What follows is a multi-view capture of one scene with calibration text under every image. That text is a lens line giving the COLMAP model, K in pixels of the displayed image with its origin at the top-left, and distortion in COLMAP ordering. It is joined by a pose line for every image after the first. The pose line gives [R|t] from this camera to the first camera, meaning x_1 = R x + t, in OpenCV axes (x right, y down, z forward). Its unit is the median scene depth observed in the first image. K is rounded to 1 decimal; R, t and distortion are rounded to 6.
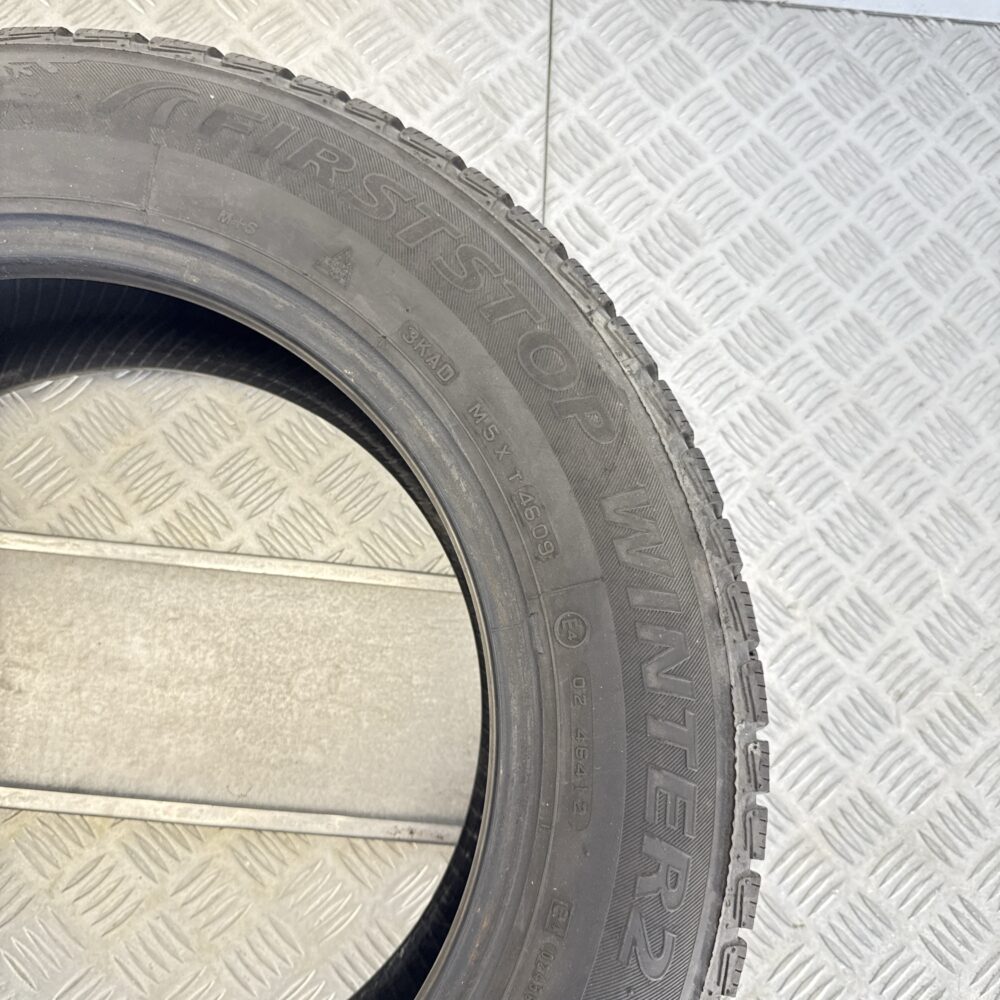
lens RADIAL K [[912.8, 0, 500.8], [0, 912.8, 496.1], [0, 0, 1]] dist [0.086875, -0.269891]
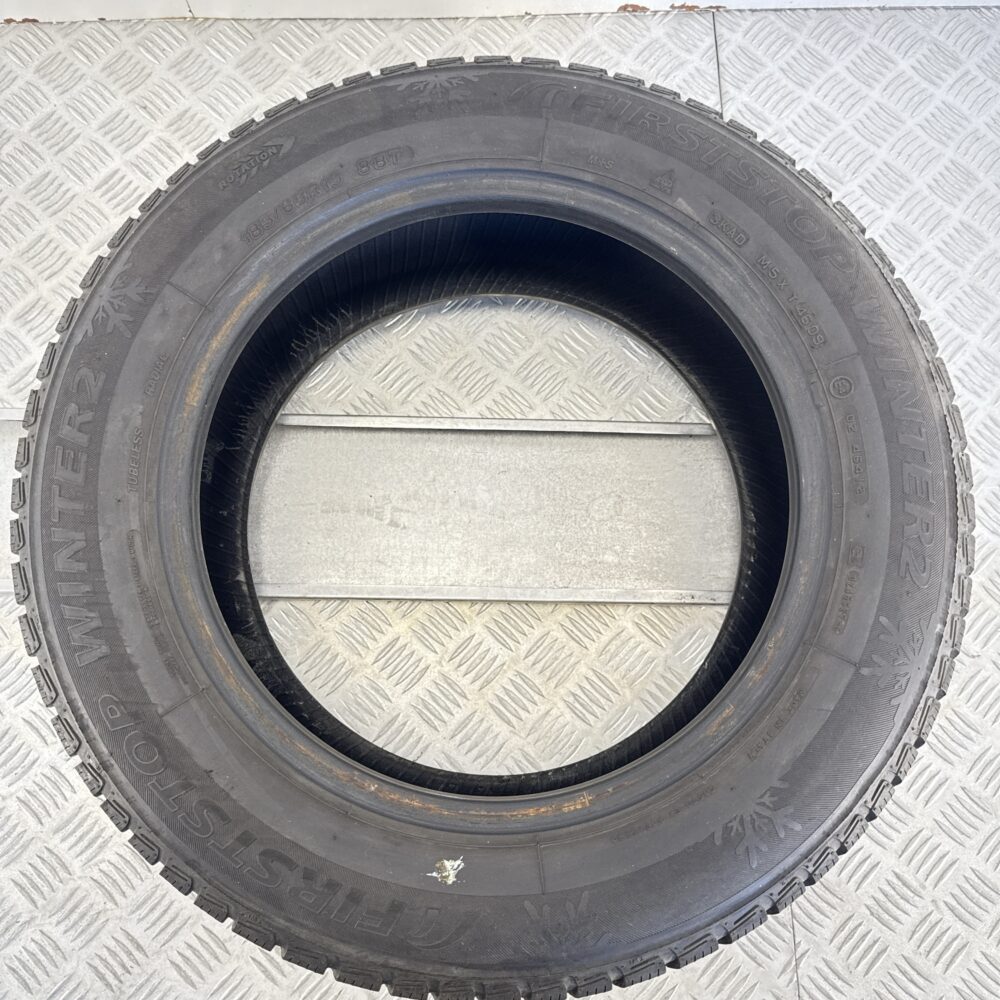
lens RADIAL K [[875.1, 0, 500.0], [0, 875.1, 500.0], [0, 0, 1]] dist [0.054725, -0.151221]
pose [[0.994881, -0.082697, -0.058074, -0.276477], [0.080660, 0.996070, -0.036589, 0.219998], [0.060872, 0.031717, 0.997642, -0.348364]]
